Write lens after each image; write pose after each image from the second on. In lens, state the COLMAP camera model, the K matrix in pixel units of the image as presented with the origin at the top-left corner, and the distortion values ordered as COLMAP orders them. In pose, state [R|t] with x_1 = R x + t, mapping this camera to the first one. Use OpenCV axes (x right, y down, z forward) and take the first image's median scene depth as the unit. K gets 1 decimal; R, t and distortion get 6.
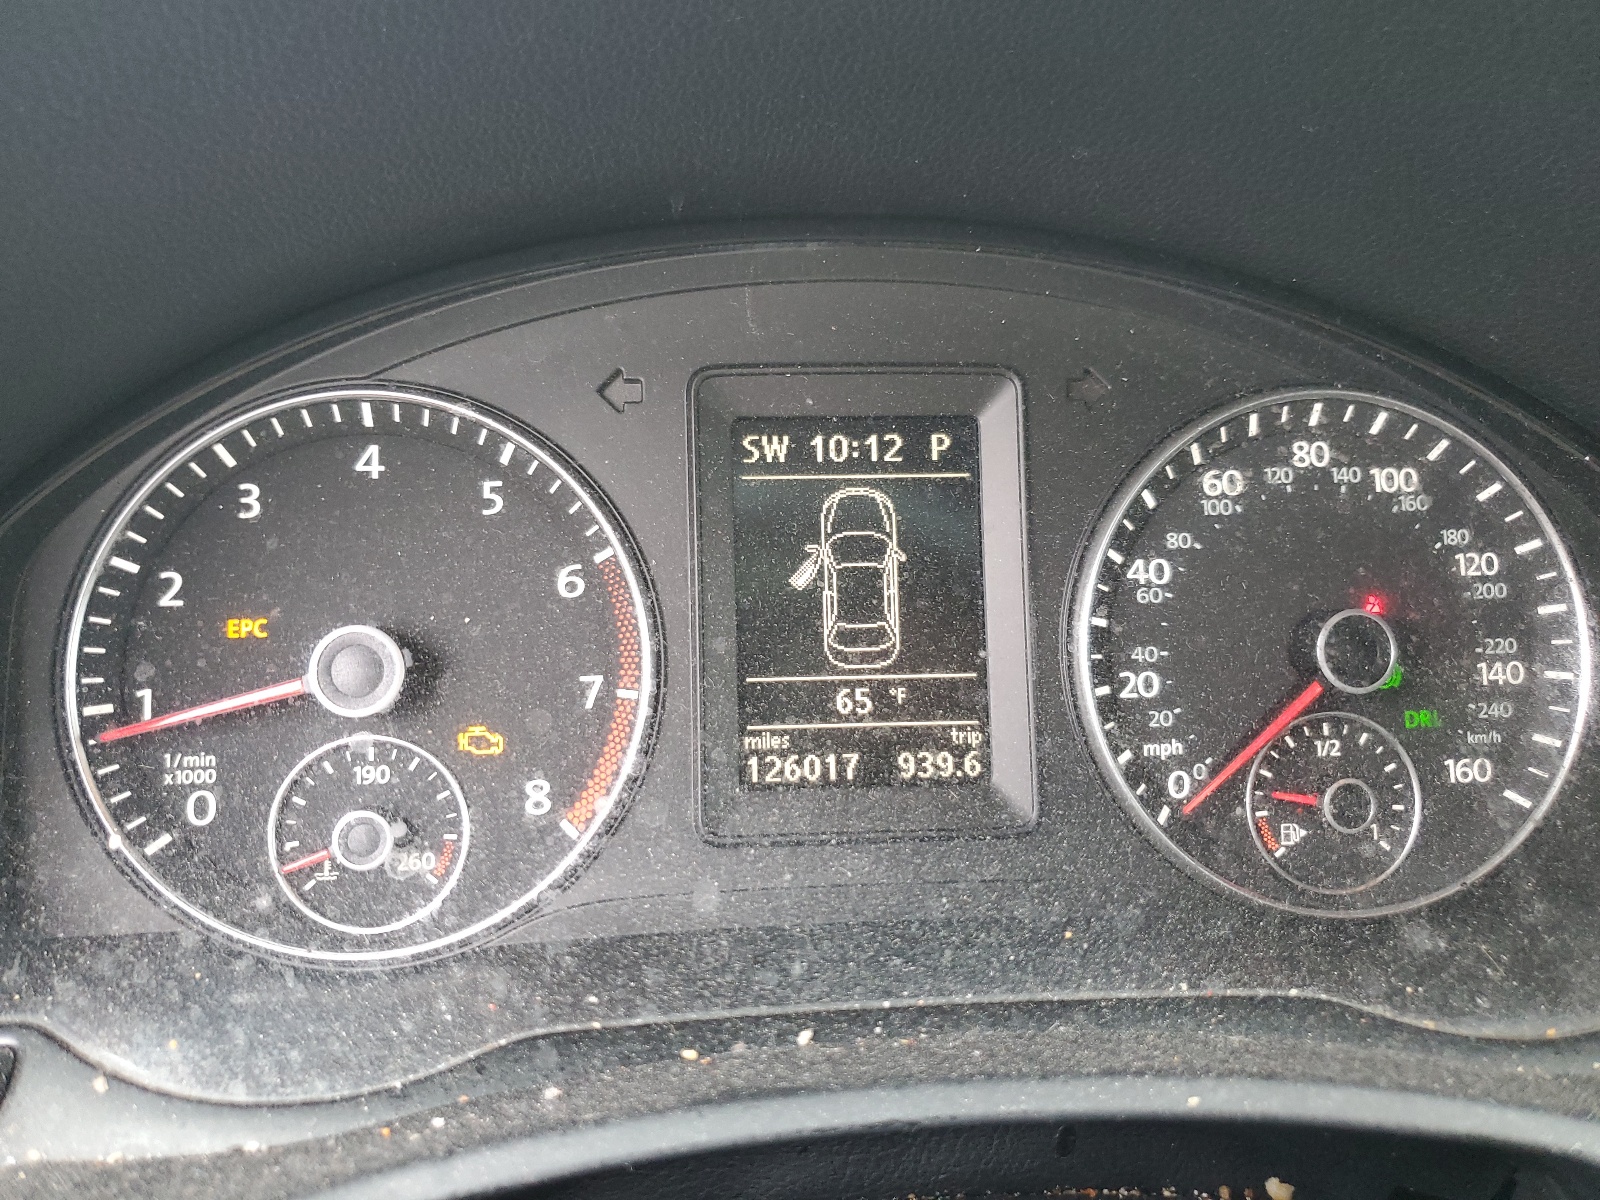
lens RADIAL K [[1235.3, 0, 797.5], [0, 1235.3, 600.6], [0, 0, 1]] dist [-0.014508, -0.002529]
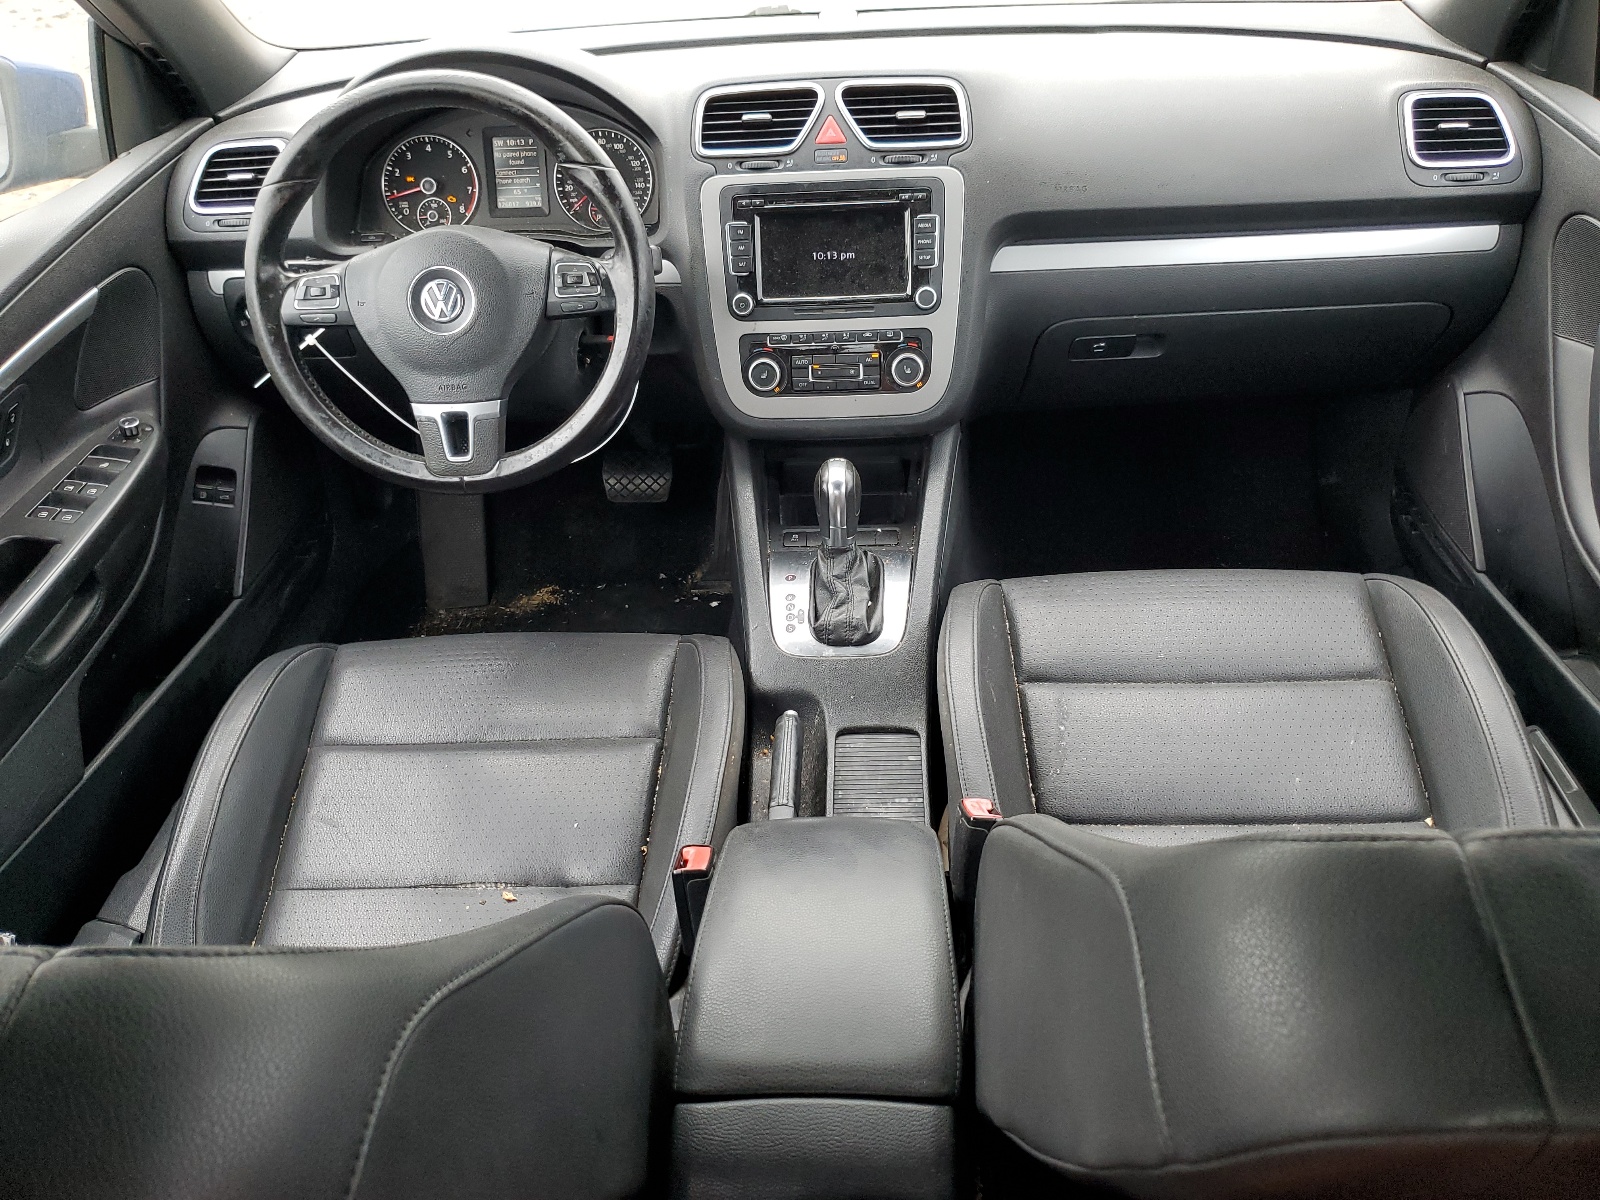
lens RADIAL K [[1235.3, 0, 800.0], [0, 1235.3, 597.0], [0, 0, 1]] dist [-0.014508, -0.002529]
pose [[0.992419, 0.027469, -0.119794, 2.084339], [0.011897, 0.948656, 0.316086, 0.076943], [0.122326, -0.315114, 0.941137, -4.767351]]
